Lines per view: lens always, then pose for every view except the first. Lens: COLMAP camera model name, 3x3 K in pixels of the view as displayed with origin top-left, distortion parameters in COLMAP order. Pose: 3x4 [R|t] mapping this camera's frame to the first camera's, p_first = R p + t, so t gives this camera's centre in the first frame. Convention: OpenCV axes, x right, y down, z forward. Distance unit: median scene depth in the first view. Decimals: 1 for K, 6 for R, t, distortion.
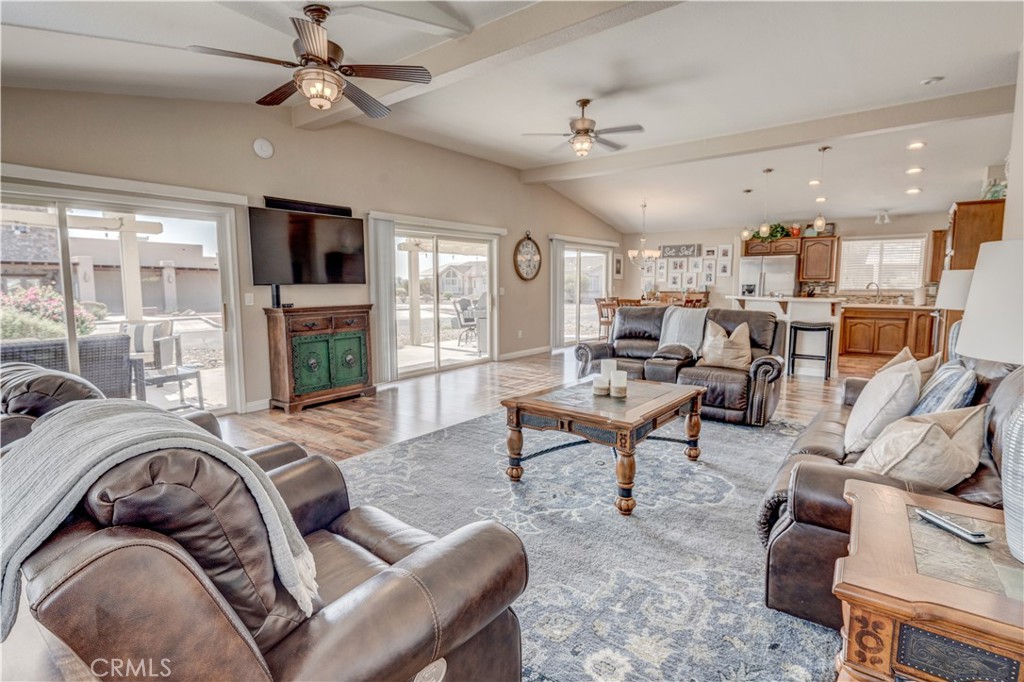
lens RADIAL K [[516.1, 0, 508.0], [0, 516.1, 335.6], [0, 0, 1]] dist [0.002453, 0.001005]
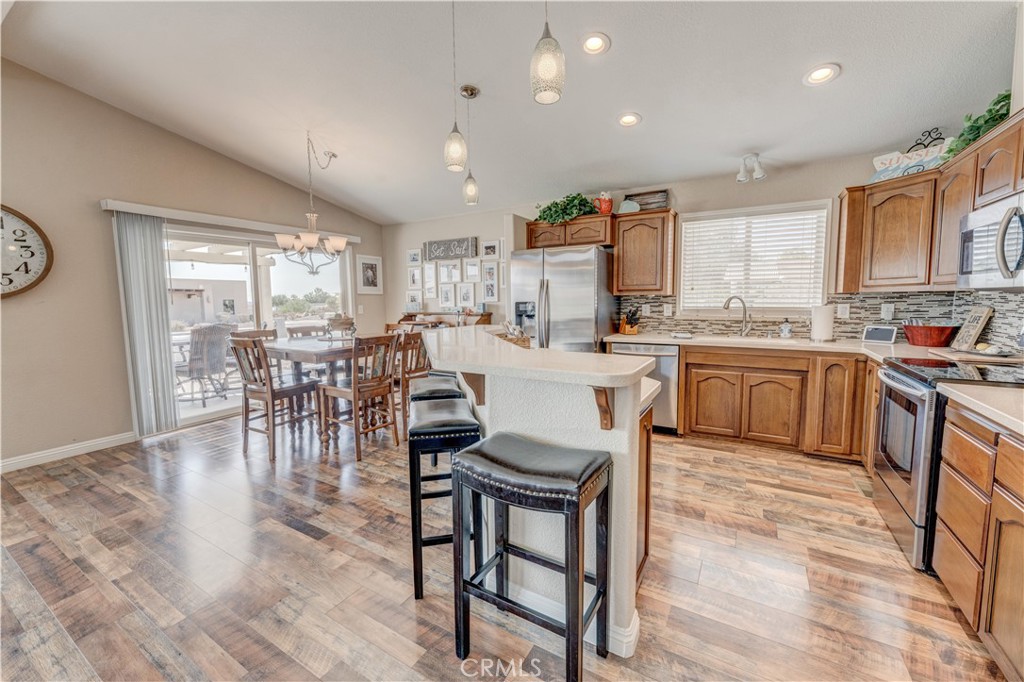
lens RADIAL K [[407.8, 0, 514.5], [0, 407.8, 336.1], [0, 0, 1]] dist [-0.005637, -0.000605]
pose [[0.991842, -0.024372, 0.125119, 0.419004], [0.025068, 0.999678, -0.003984, -0.064419], [-0.124982, 0.007088, 0.992134, 0.601693]]
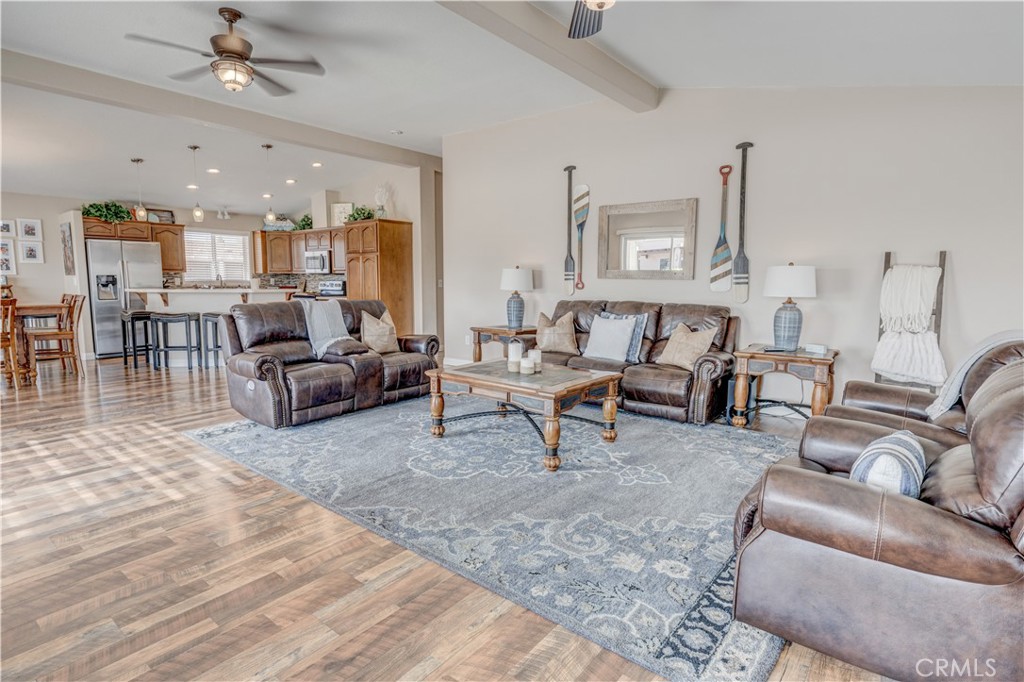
lens RADIAL K [[516.1, 0, 516.9], [0, 516.1, 345.8], [0, 0, 1]] dist [0.002453, 0.001005]
pose [[-0.002540, -0.131463, 0.991318, -0.359280], [0.094339, 0.986868, 0.131115, -0.037587], [-0.995537, 0.093852, 0.009896, 0.387106]]
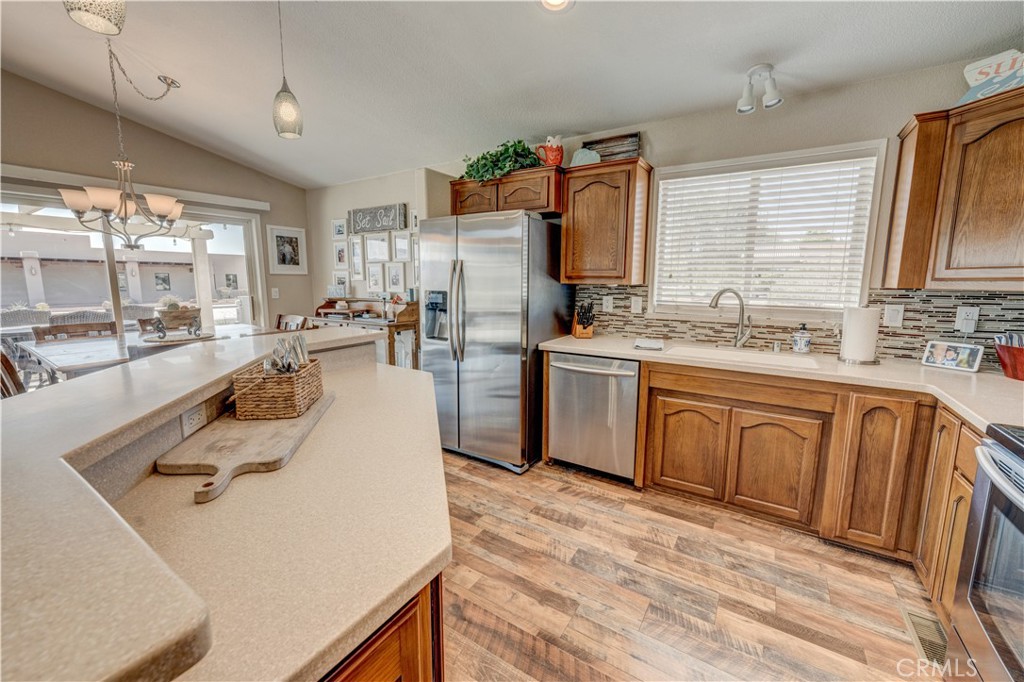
lens RADIAL K [[406.8, 0, 515.4], [0, 406.8, 336.1], [0, 0, 1]] dist [-0.003192, -0.000234]
pose [[0.995506, -0.011405, 0.094012, 0.519182], [0.006863, 0.998799, 0.048503, -0.082711], [-0.094452, -0.047640, 0.994389, 0.714985]]
